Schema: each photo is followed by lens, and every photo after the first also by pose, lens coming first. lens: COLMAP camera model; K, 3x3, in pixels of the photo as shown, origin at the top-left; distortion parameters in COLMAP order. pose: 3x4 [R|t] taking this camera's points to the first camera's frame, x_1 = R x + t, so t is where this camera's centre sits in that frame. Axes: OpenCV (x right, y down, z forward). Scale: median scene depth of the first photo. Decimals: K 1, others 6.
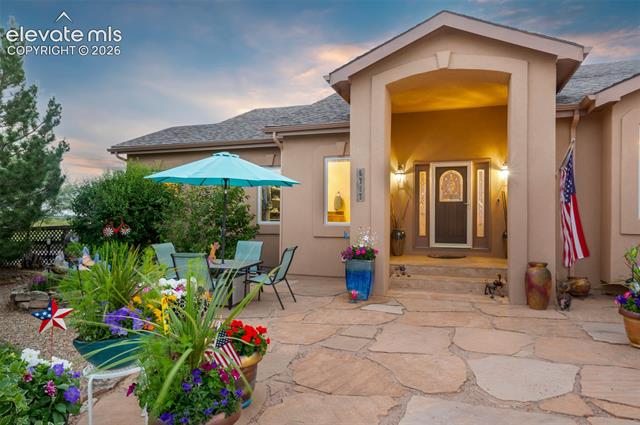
lens RADIAL K [[438.9, 0, 320.4], [0, 438.9, 212.3], [0, 0, 1]] dist [0.022464, -0.003770]
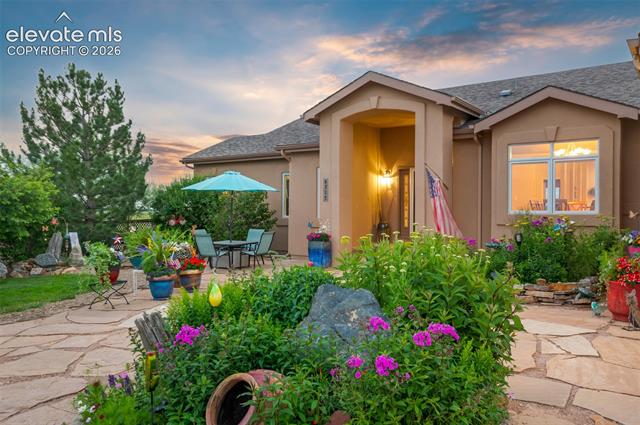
lens RADIAL K [[547.4, 0, 319.8], [0, 547.4, 212.9], [0, 0, 1]] dist [-0.002447, 0.002086]
pose [[0.964821, -0.000373, -0.262907, 0.433914], [0.003601, 0.999924, 0.011798, -0.006764], [0.262882, -0.012330, 0.964749, -0.576864]]
